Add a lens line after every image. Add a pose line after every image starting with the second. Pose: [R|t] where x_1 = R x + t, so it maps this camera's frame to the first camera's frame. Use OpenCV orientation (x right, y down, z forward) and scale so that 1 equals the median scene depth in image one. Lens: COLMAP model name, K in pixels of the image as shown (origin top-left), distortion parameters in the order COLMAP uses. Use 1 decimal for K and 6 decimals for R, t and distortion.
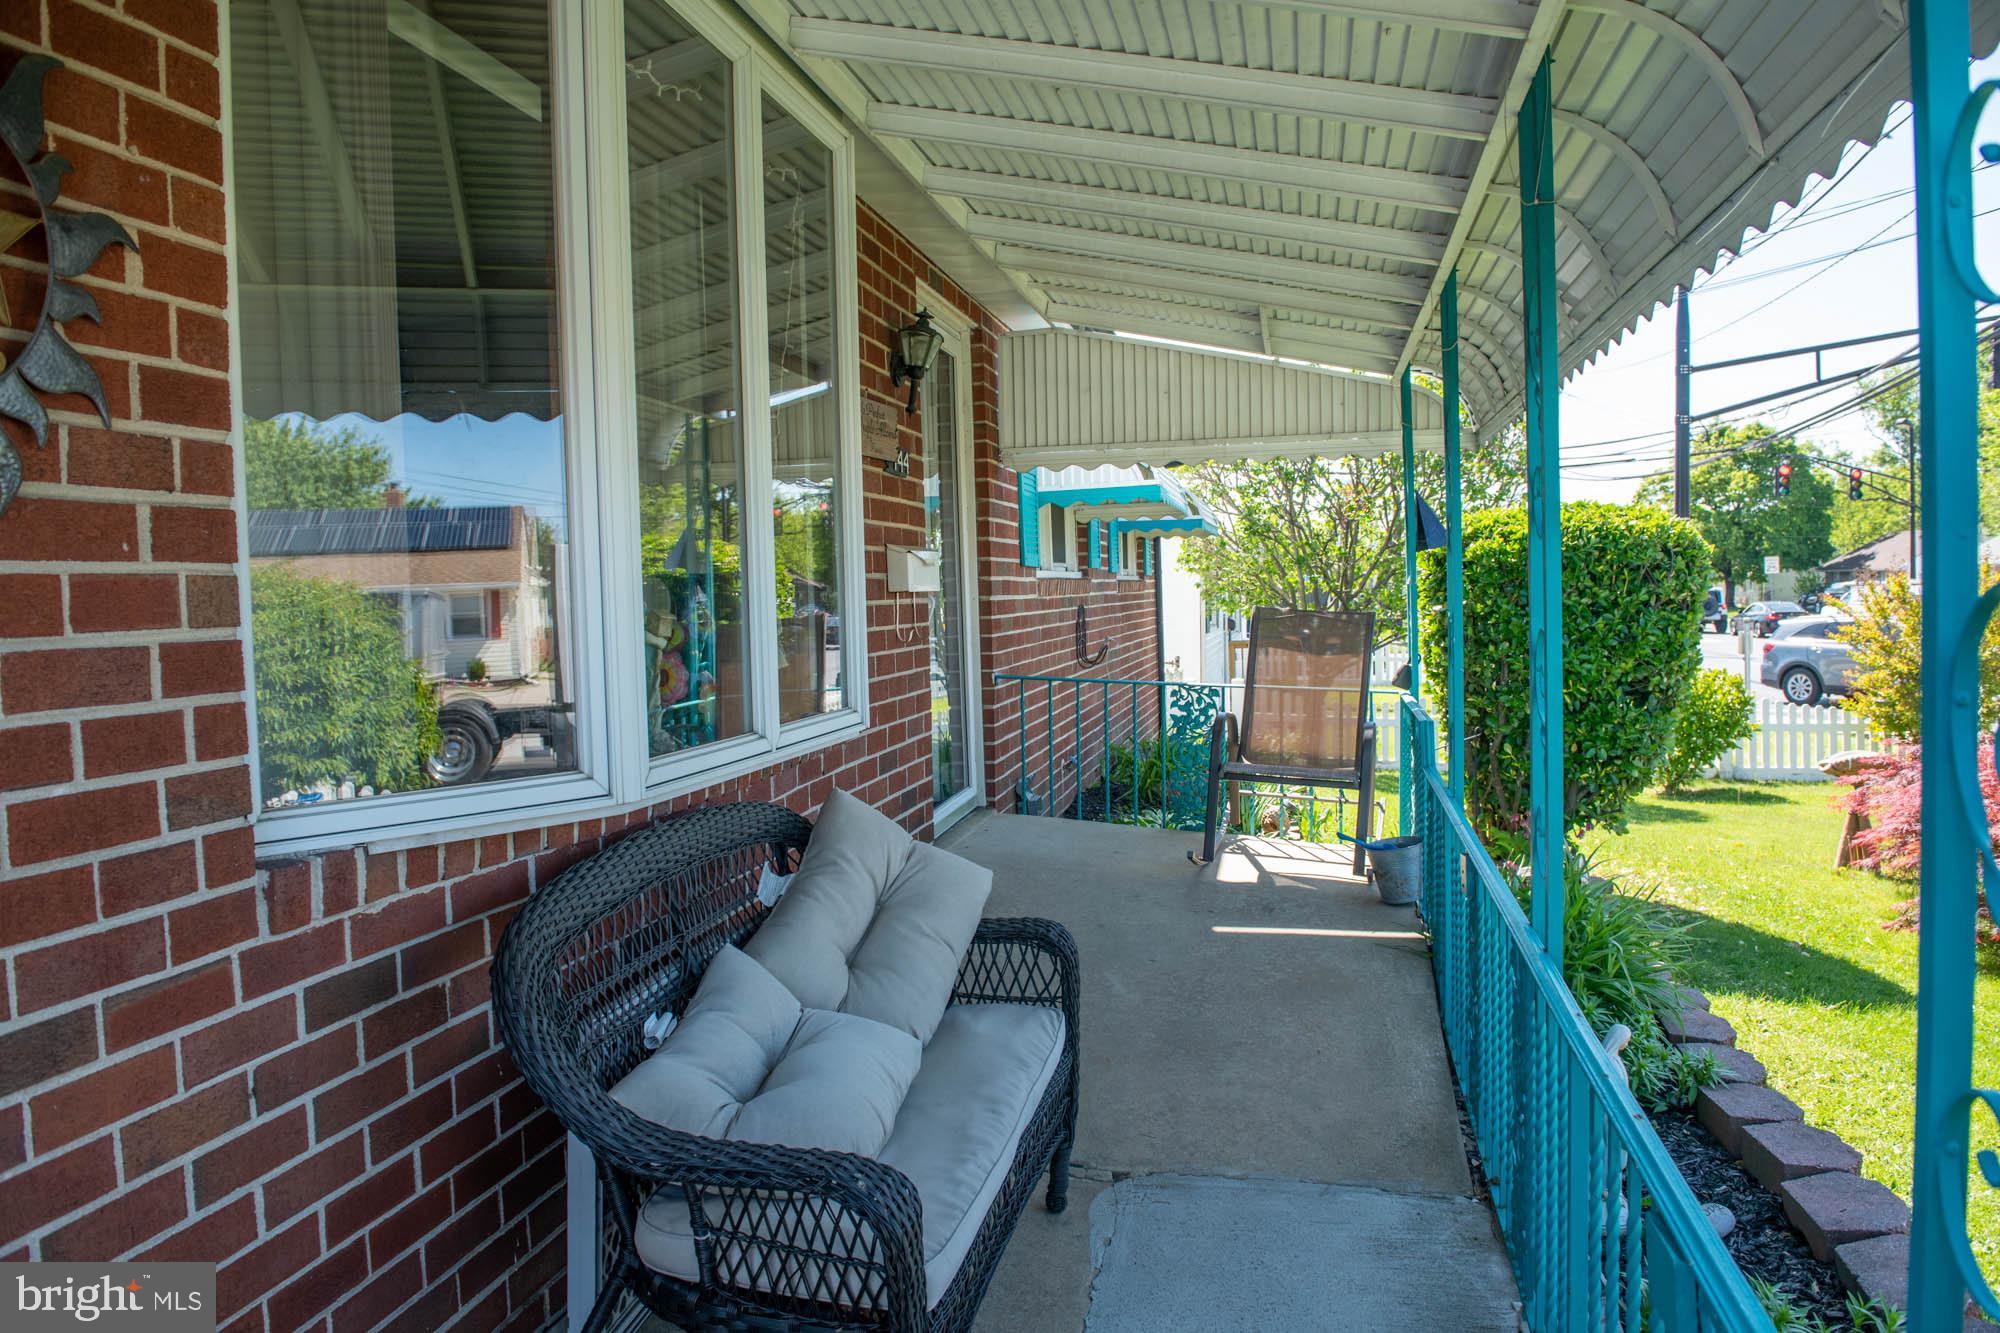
lens RADIAL K [[1357.5, 0, 1000.0], [0, 1357.5, 666.5], [0, 0, 1]] dist [-0.052972, 0.000430]
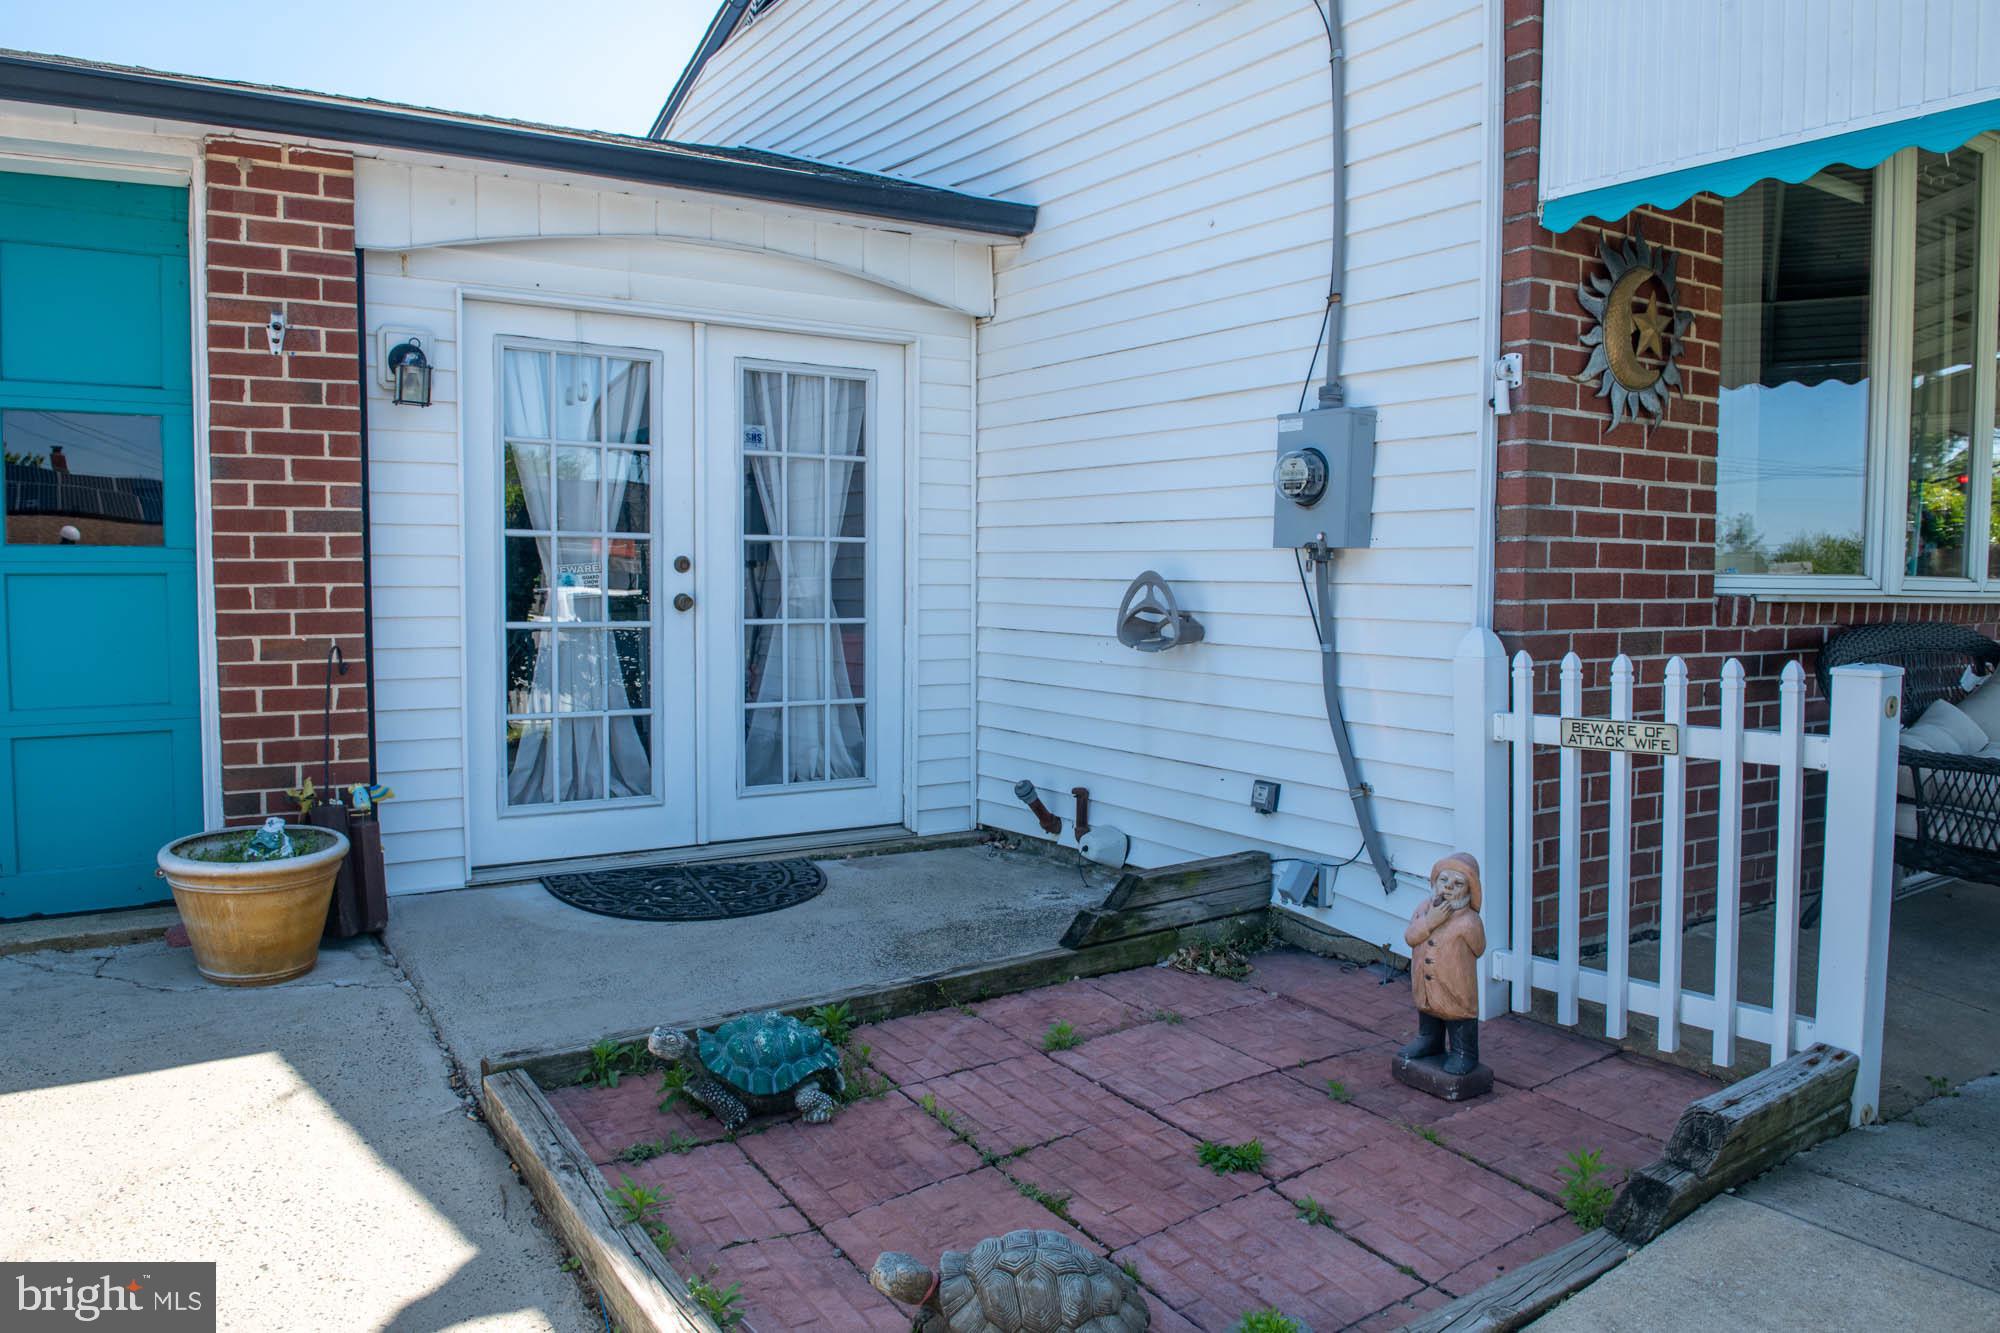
lens RADIAL K [[1436.2, 0, 1000.0], [0, 1436.2, 666.5], [0, 0, 1]] dist [-0.056396, 0.005914]
pose [[0.719156, 0.071787, -0.691130, 0.239071], [-0.062752, 0.997294, 0.038291, 0.270788], [0.692009, 0.015832, 0.721715, -1.617954]]
